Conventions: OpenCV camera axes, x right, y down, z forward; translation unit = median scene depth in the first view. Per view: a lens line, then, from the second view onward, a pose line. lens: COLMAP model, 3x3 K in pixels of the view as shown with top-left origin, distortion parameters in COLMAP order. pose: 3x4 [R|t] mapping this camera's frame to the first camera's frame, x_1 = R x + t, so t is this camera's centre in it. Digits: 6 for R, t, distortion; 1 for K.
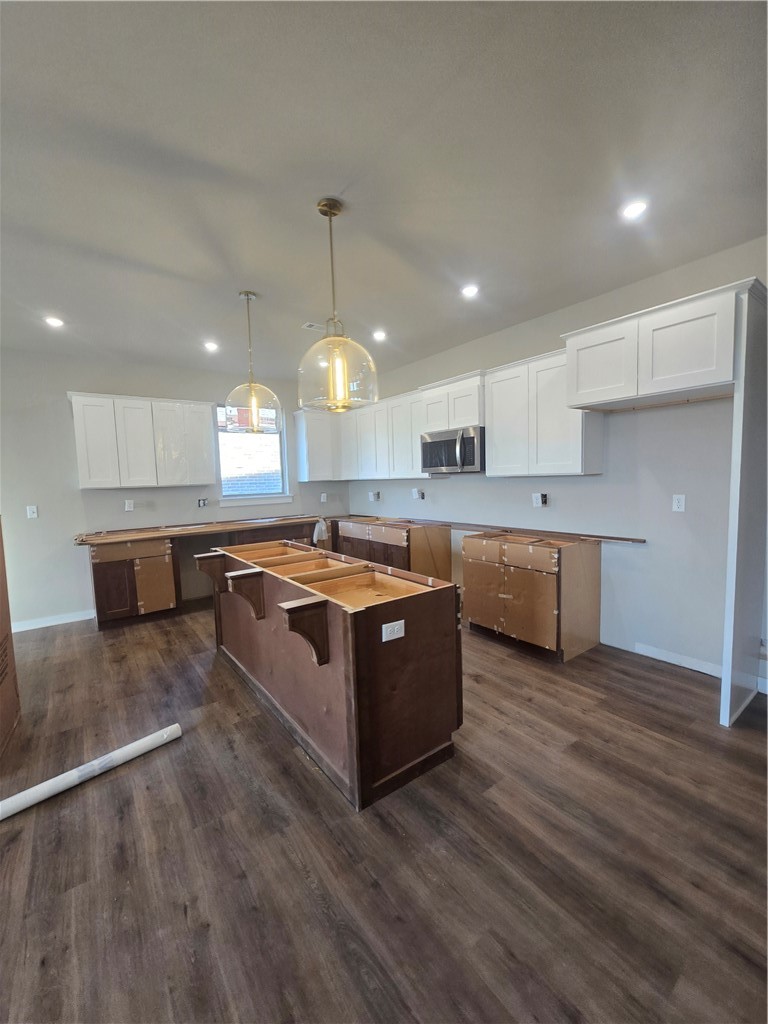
lens RADIAL K [[416.6, 0, 386.5], [0, 416.6, 513.7], [0, 0, 1]] dist [-0.008158, 0.000345]
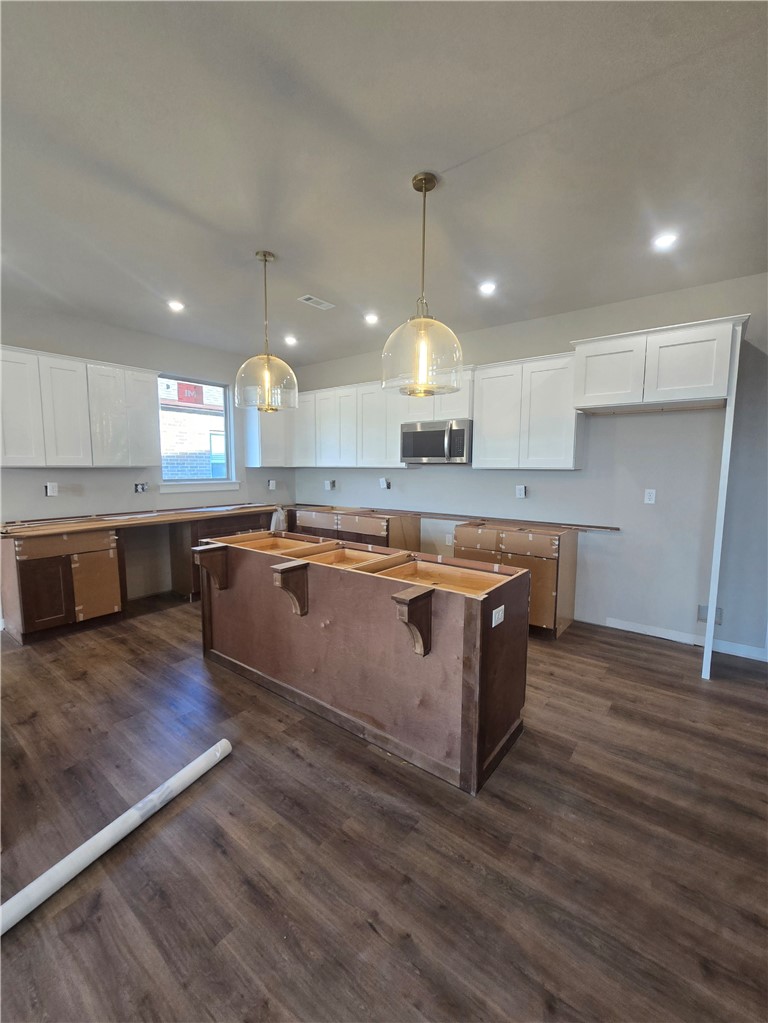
lens RADIAL K [[423.7, 0, 384.0], [0, 423.7, 511.5], [0, 0, 1]] dist [-0.007310, -0.000265]
pose [[0.963609, 0.006002, 0.267248, -0.333650], [-0.010512, 0.999825, 0.015447, 0.006564], [-0.267109, -0.017695, 0.963504, 0.047506]]
